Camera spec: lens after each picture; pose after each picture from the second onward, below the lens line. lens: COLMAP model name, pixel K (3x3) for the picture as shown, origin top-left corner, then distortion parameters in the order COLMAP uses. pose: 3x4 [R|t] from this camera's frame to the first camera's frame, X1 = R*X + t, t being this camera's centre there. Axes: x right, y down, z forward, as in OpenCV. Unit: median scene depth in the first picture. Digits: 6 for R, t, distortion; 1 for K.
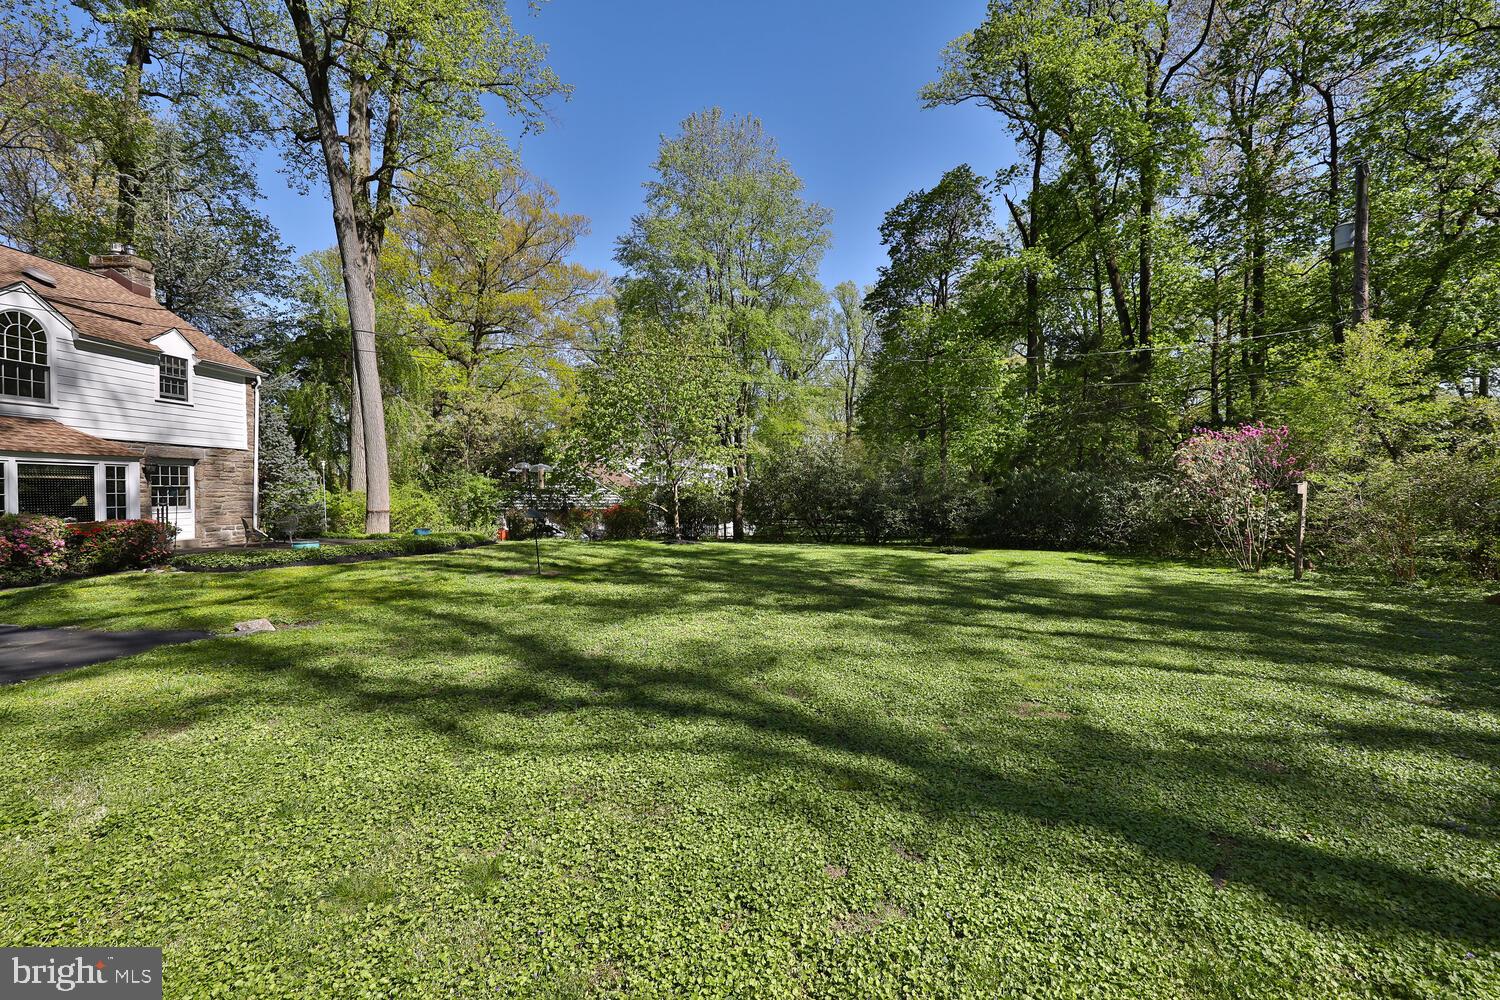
lens RADIAL K [[658.6, 0, 755.9], [0, 658.6, 497.7], [0, 0, 1]] dist [0.013428, -0.006229]
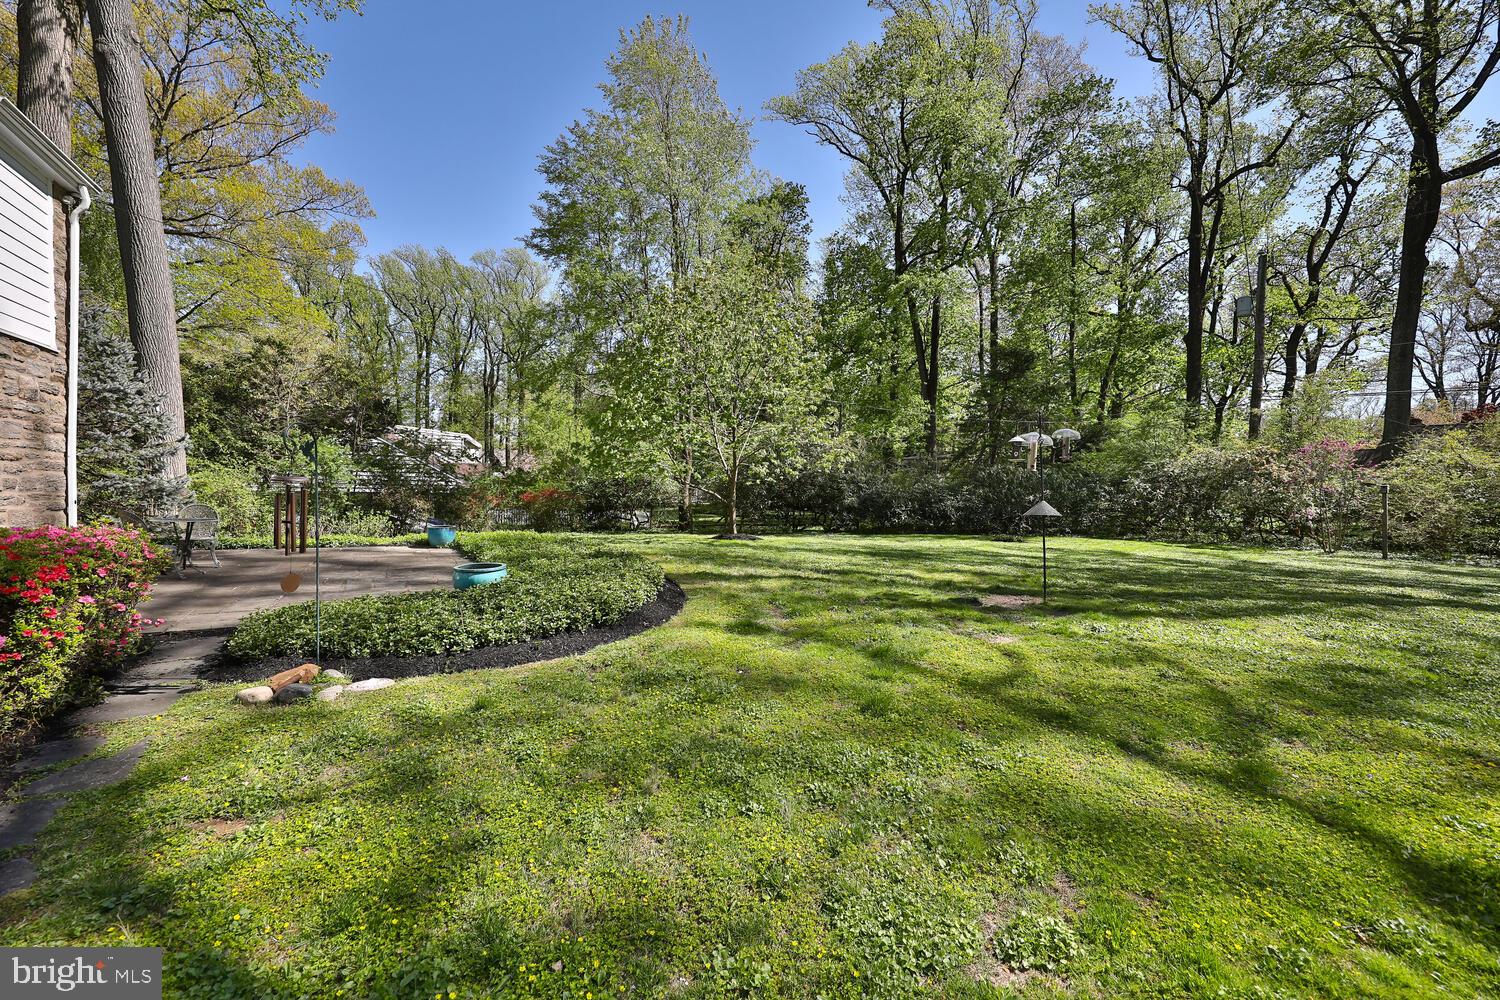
lens RADIAL K [[593.7, 0, 751.7], [0, 593.7, 494.2], [0, 0, 1]] dist [0.018924, -0.003570]
pose [[0.853538, 0.013639, 0.520852, -0.564169], [-0.022494, 0.999690, 0.010684, 0.007455], [-0.520544, -0.020835, 0.853580, 0.406025]]
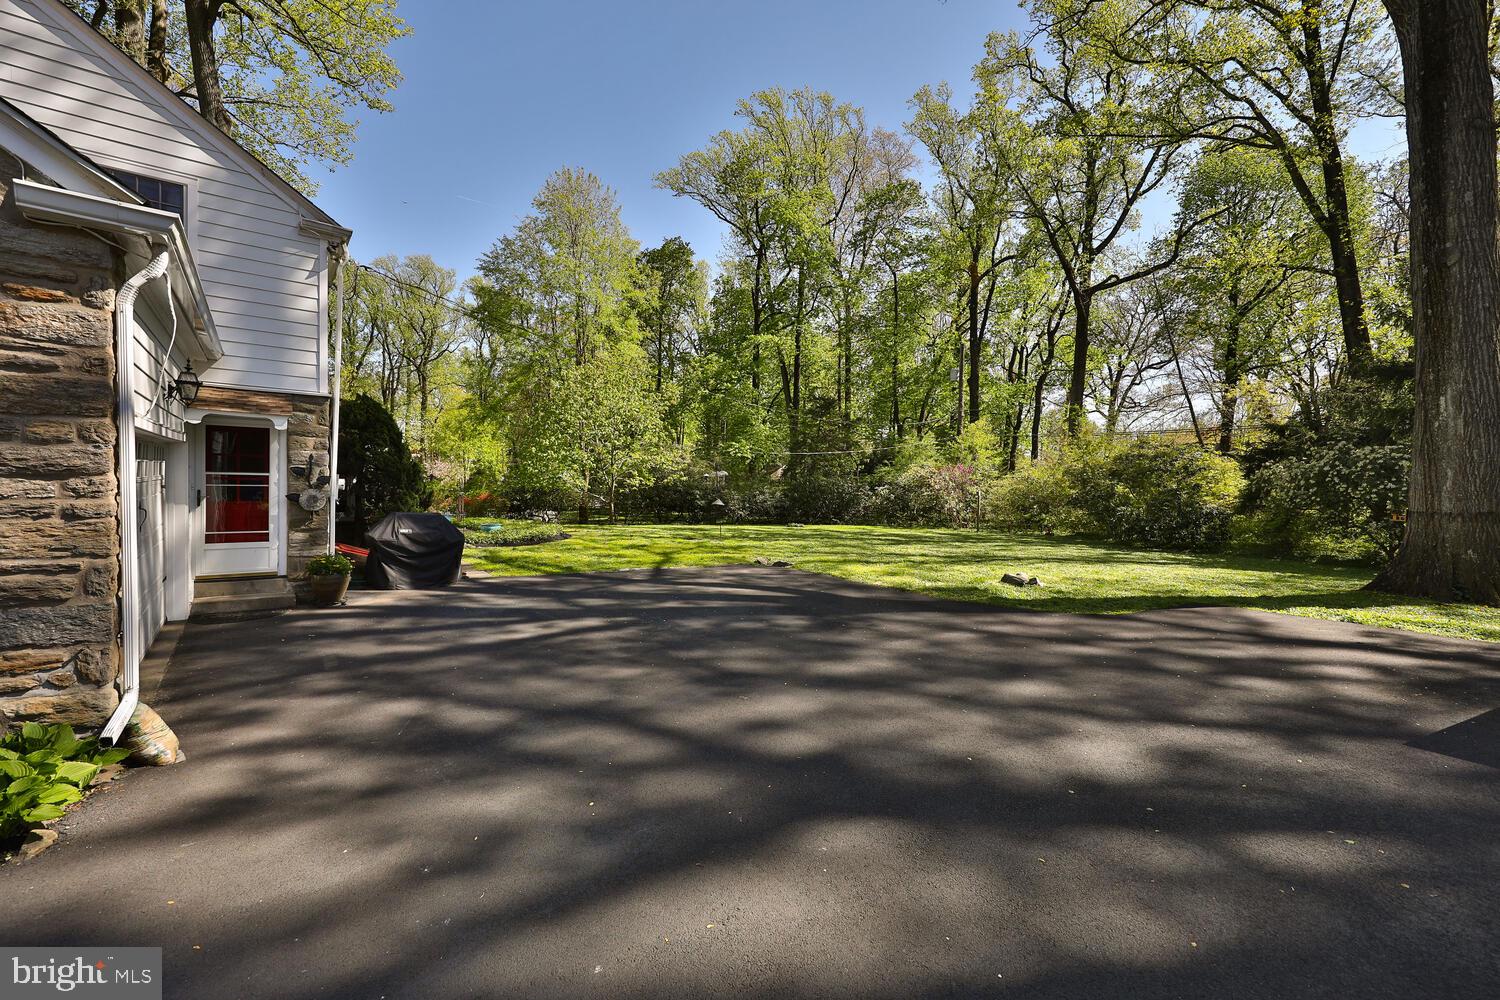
lens RADIAL K [[633.0, 0, 755.7], [0, 633.0, 483.3], [0, 0, 1]] dist [0.023300, -0.000038]
pose [[0.776528, 0.024354, 0.629612, -0.795637], [-0.019232, 0.999703, -0.014950, -0.000414], [-0.629789, -0.000500, 0.776766, -0.172675]]
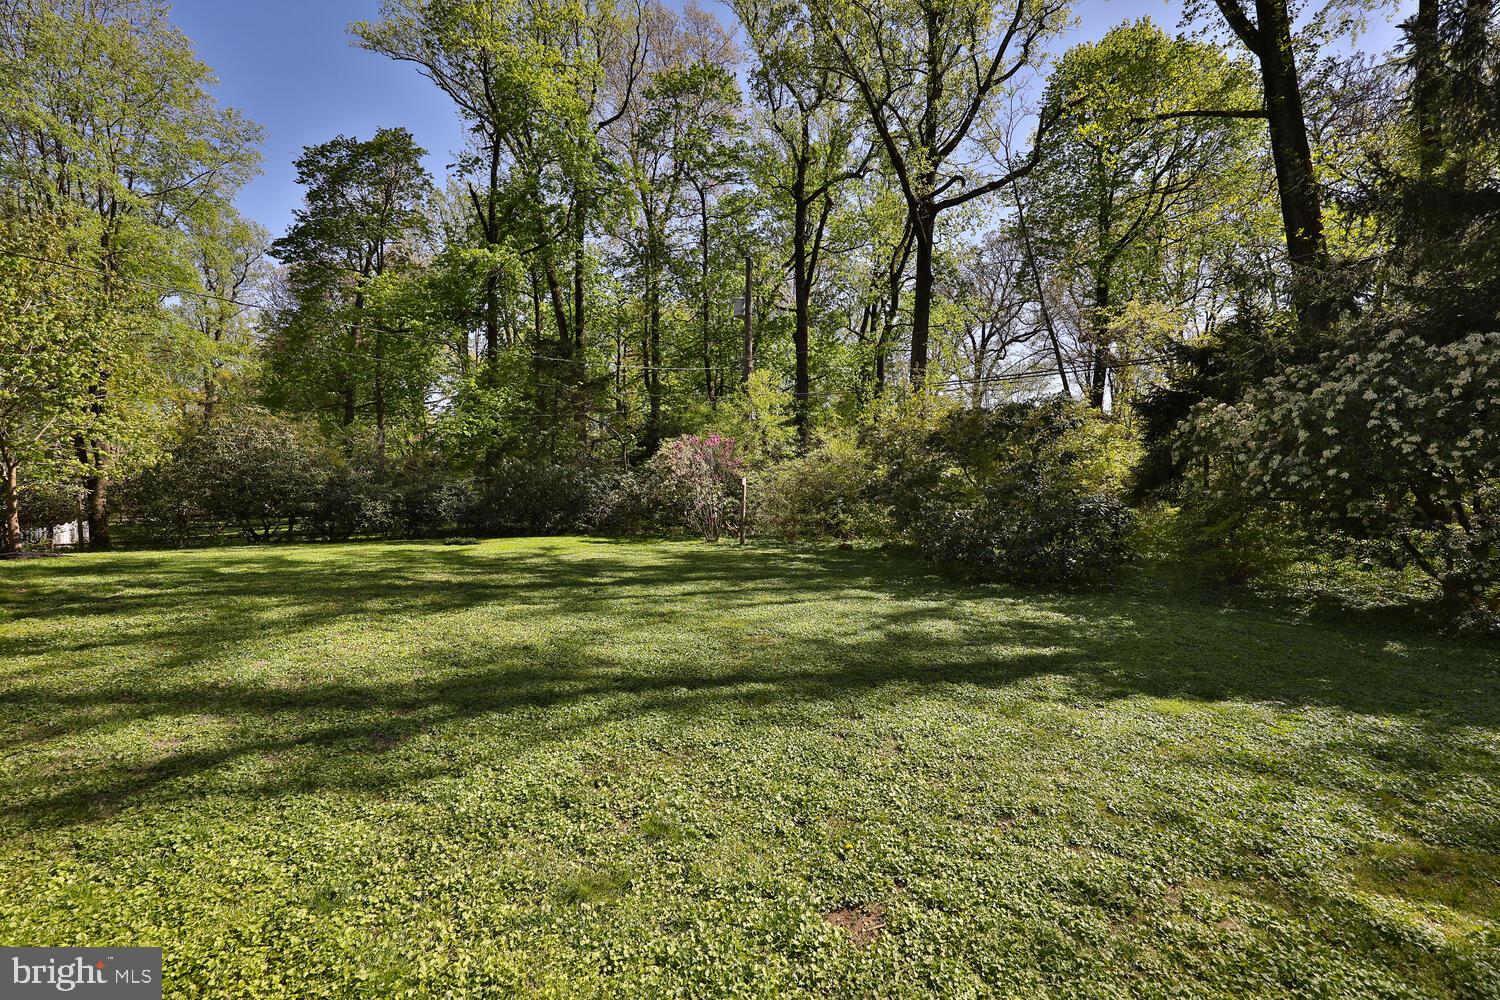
lens RADIAL K [[658.6, 0, 755.9], [0, 658.6, 497.7], [0, 0, 1]] dist [0.013428, -0.006229]
pose [[0.655849, -0.011344, 0.754807, -0.154622], [-0.000859, 0.999875, 0.015773, -0.001016], [-0.754892, -0.010993, 0.655757, 0.025496]]
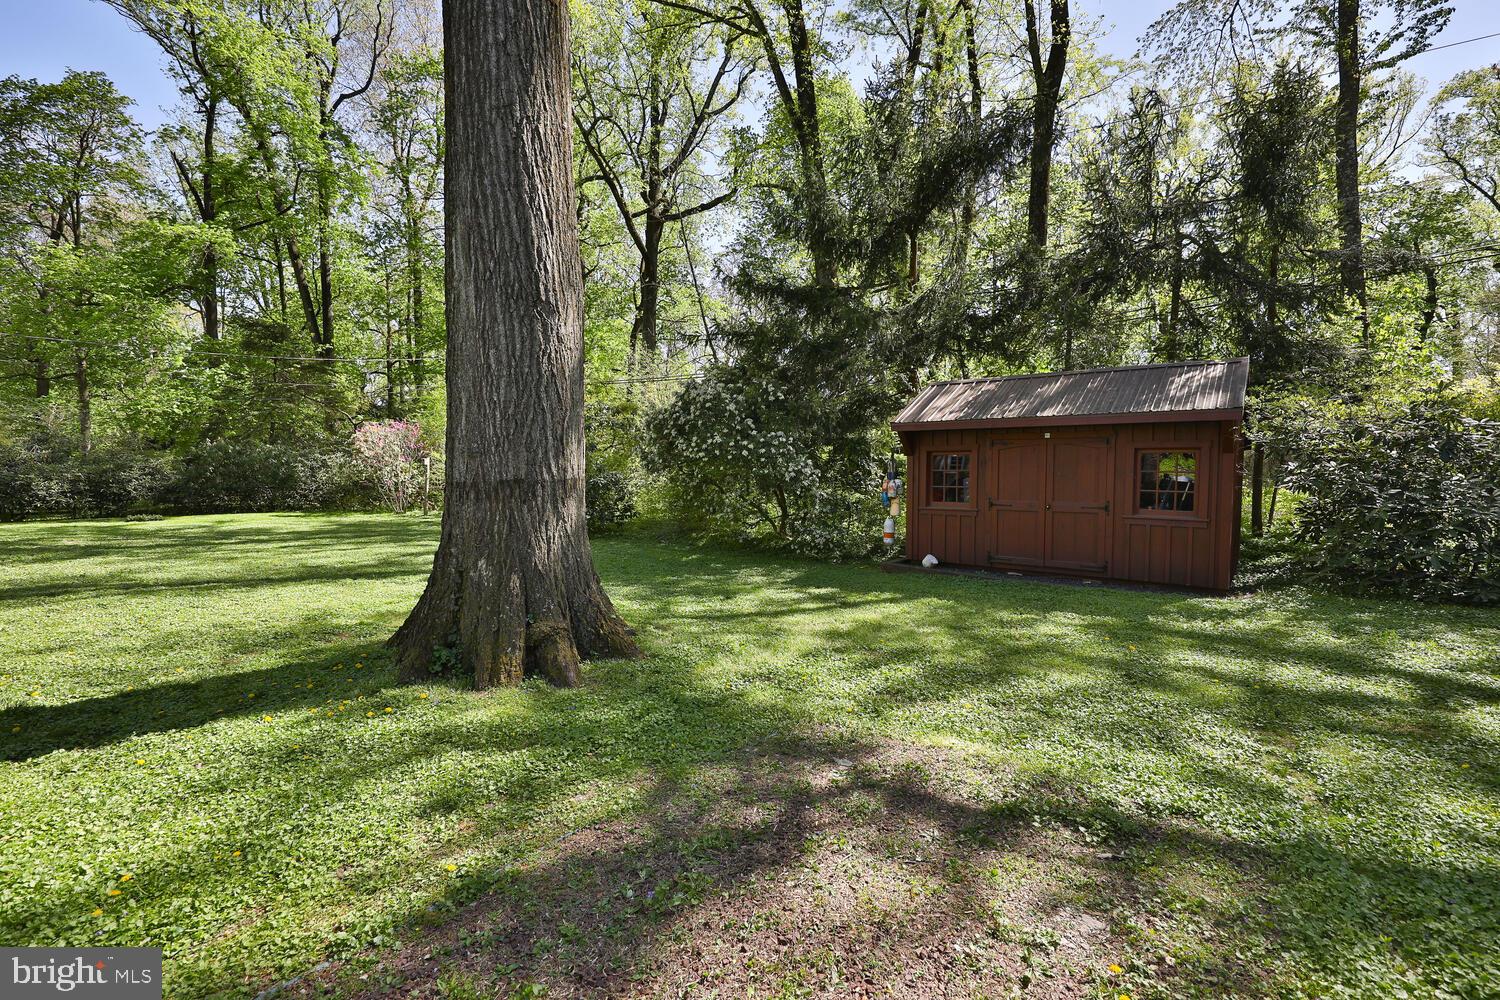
lens RADIAL K [[658.6, 0, 755.9], [0, 658.6, 497.7], [0, 0, 1]] dist [0.013428, -0.006229]
pose [[0.454105, -0.045105, 0.889806, -0.191811], [0.001205, 0.998748, 0.050013, -0.003353], [-0.890947, -0.021639, 0.453590, -0.330868]]
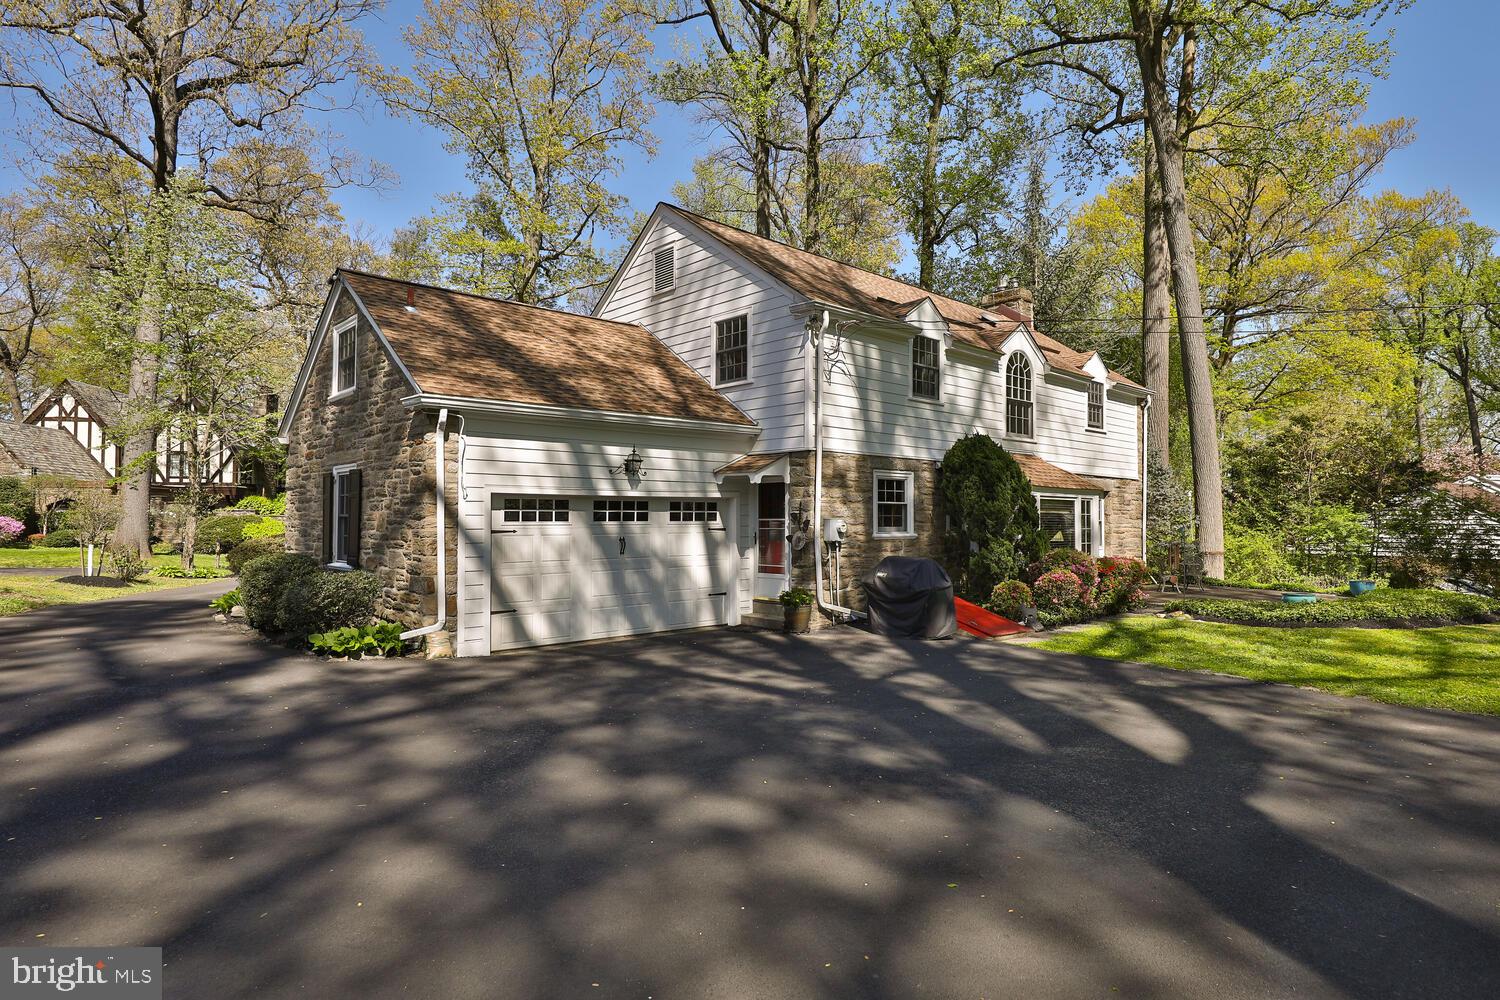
lens RADIAL K [[809.7, 0, 756.2], [0, 809.7, 499.2], [0, 0, 1]] dist [0.022082, 0.000085]
pose [[0.683299, -0.012682, -0.730028, -0.310279], [-0.017237, 0.999290, -0.033493, -0.000939], [0.729935, 0.035469, 0.682596, -0.104182]]
